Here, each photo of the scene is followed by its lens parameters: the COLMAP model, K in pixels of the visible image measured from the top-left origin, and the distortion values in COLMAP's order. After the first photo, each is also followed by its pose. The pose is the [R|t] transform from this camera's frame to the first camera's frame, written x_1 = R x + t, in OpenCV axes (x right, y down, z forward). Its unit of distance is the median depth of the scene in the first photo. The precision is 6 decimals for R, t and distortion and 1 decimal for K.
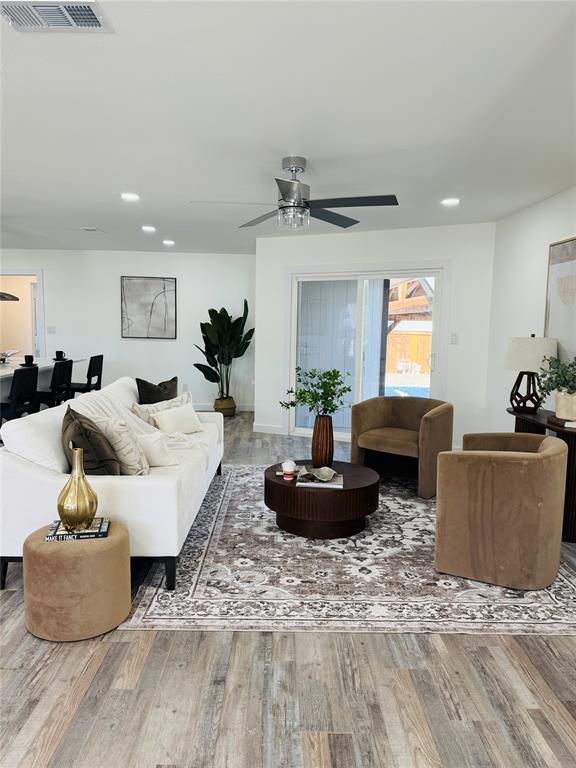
lens RADIAL K [[571.3, 0, 289.7], [0, 571.3, 381.9], [0, 0, 1]] dist [0.083412, -0.040947]
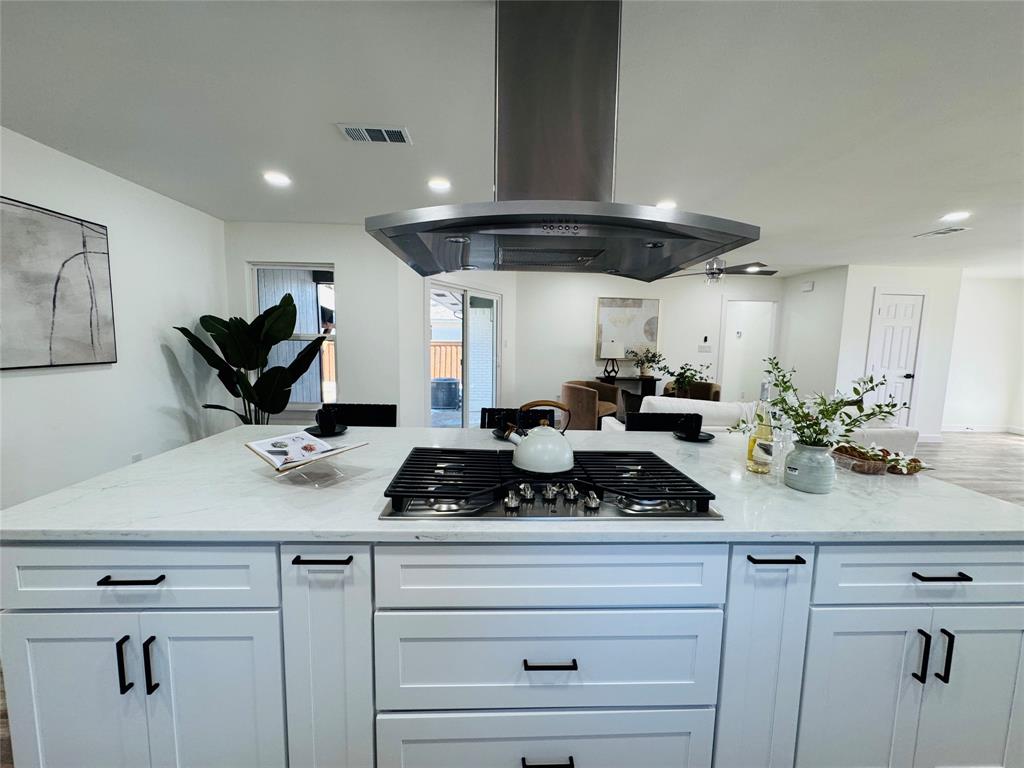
lens RADIAL K [[406.6, 0, 514.9], [0, 406.6, 377.9], [0, 0, 1]] dist [-0.003125, -0.000079]
pose [[-0.022742, -0.114804, 0.993128, -1.261459], [0.082449, 0.989785, 0.116305, -0.180587], [-0.996336, 0.084527, -0.013044, 1.670952]]
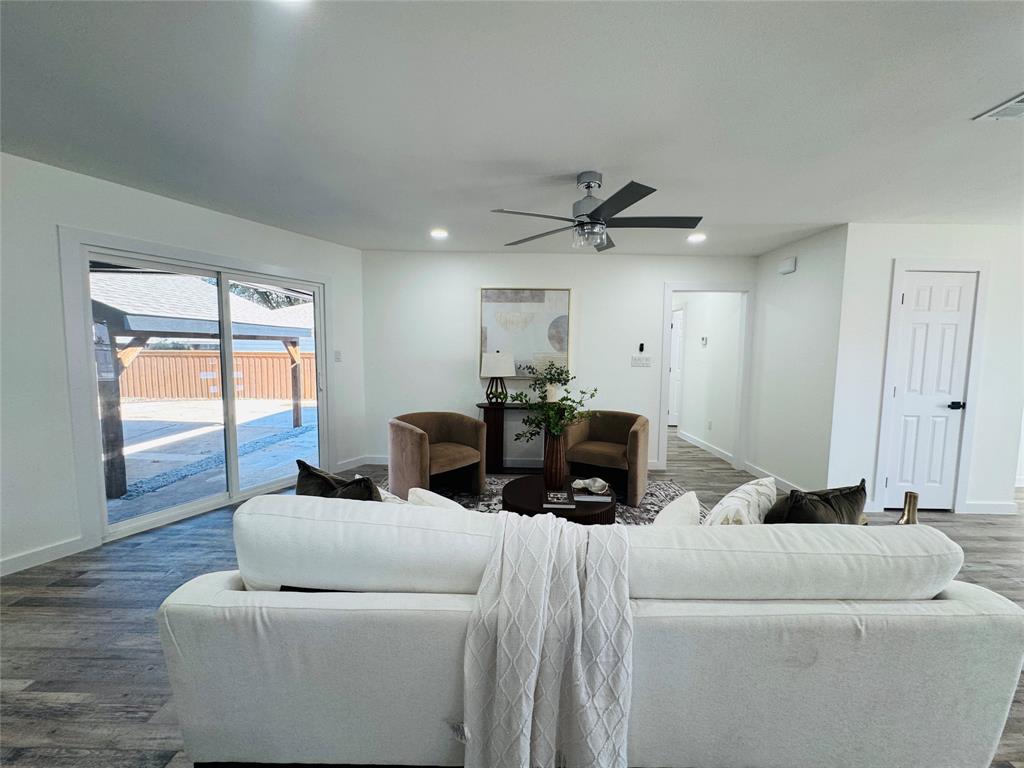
lens RADIAL K [[406.6, 0, 512.0], [0, 406.6, 381.4], [0, 0, 1]] dist [-0.003125, -0.000079]
pose [[0.020777, -0.094802, 0.995279, -0.705560], [0.090024, 0.991628, 0.092575, -0.117190], [-0.995723, 0.087675, 0.029137, 1.141051]]
